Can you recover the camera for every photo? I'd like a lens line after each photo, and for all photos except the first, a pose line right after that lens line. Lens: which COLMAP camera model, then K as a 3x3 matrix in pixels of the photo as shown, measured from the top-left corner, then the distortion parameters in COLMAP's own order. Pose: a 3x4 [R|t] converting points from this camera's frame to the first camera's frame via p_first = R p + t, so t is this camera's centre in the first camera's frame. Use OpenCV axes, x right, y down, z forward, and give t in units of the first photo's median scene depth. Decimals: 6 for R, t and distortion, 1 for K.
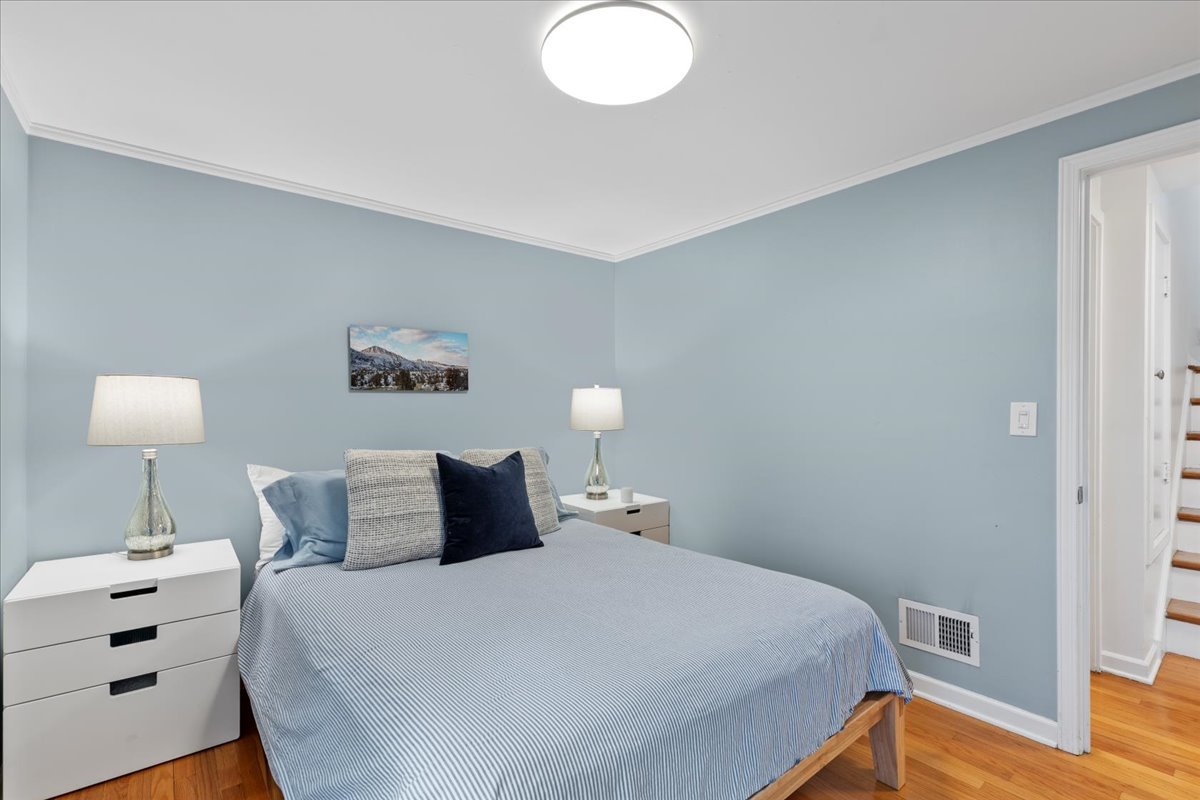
lens RADIAL K [[549.7, 0, 607.7], [0, 549.7, 399.2], [0, 0, 1]] dist [0.004693, -0.000165]
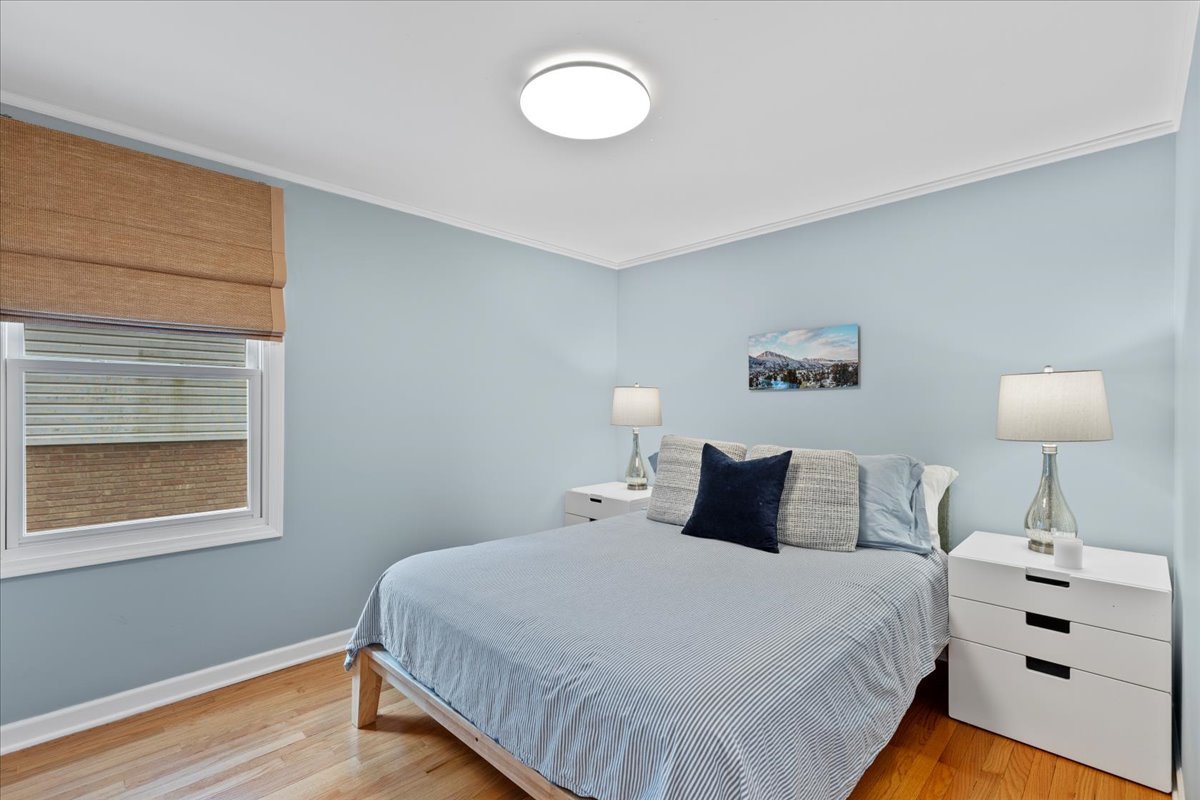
lens RADIAL K [[549.7, 0, 607.6], [0, 549.7, 404.1], [0, 0, 1]] dist [0.004693, -0.000165]
pose [[0.083887, 0.000792, -0.996475, 0.666966], [0.015991, 0.999870, 0.002141, 0.006108], [0.996347, -0.016115, 0.083863, 0.546156]]
